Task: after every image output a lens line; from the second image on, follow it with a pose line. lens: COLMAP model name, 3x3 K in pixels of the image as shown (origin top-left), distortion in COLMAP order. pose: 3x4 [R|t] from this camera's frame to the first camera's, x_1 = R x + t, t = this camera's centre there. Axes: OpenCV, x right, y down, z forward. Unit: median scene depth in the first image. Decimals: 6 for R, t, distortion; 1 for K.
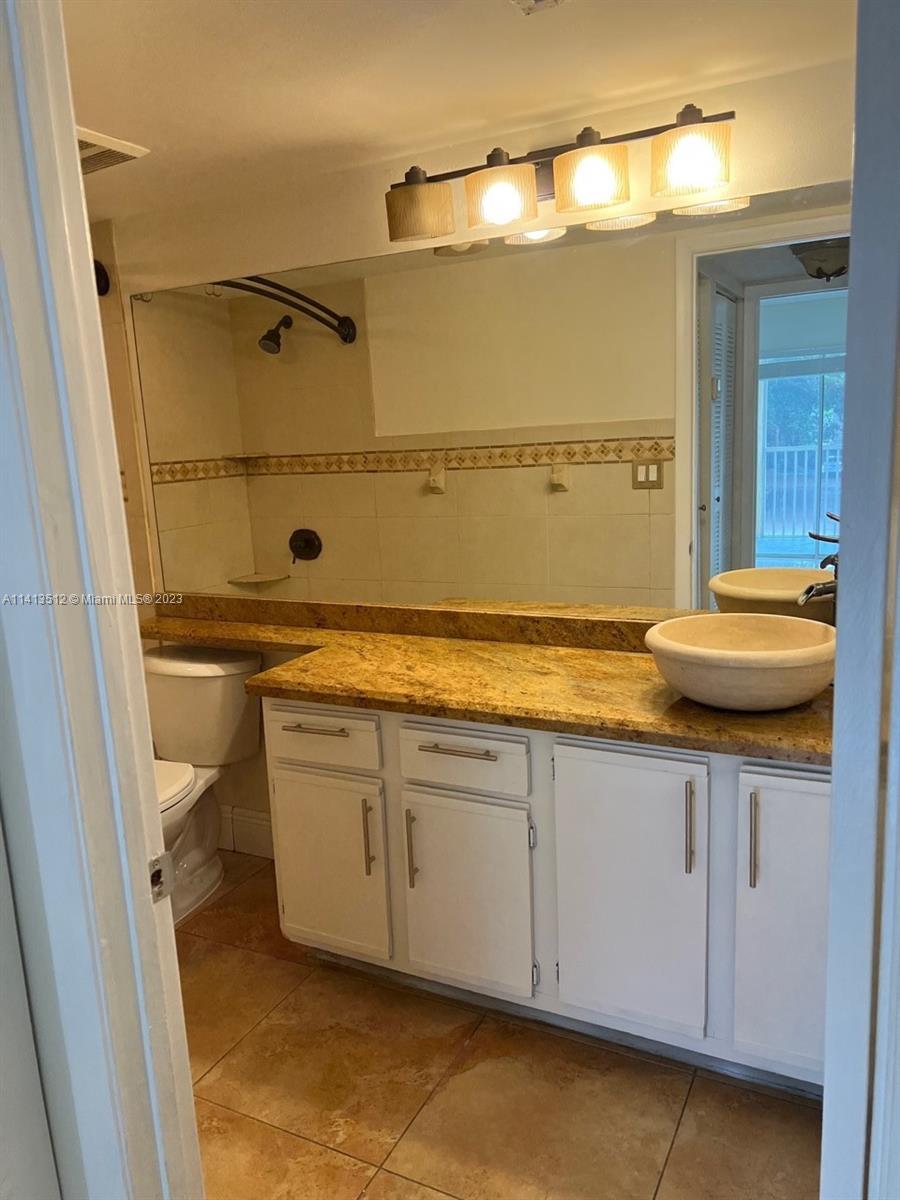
lens RADIAL K [[898.8, 0, 453.5], [0, 898.8, 606.4], [0, 0, 1]] dist [-0.003246, 0.001995]
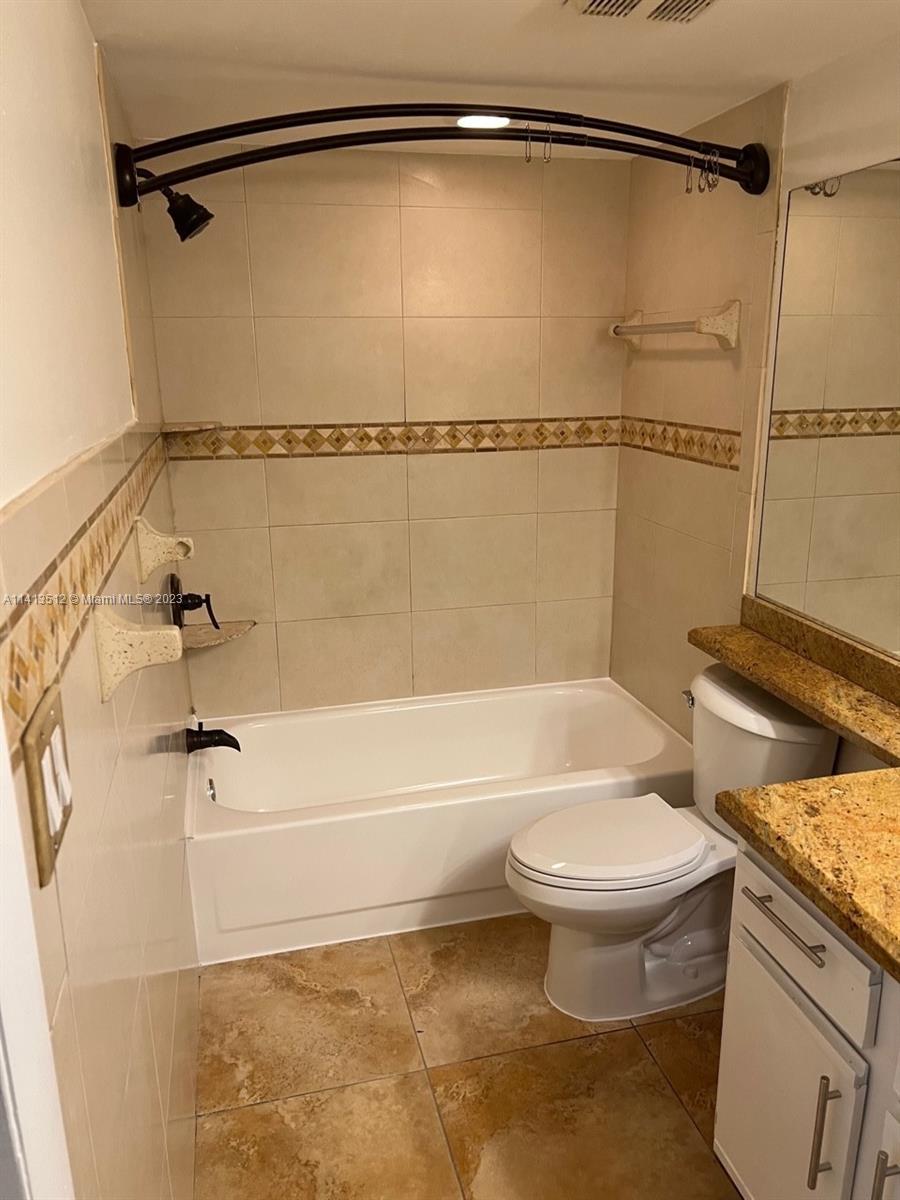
lens RADIAL K [[898.8, 0, 453.5], [0, 898.8, 606.4], [0, 0, 1]] dist [-0.003246, 0.001995]
pose [[0.652005, 0.239126, -0.719519, 0.080259], [-0.165599, 0.970966, 0.172632, -0.127434], [0.739909, 0.006595, 0.672674, 0.400566]]
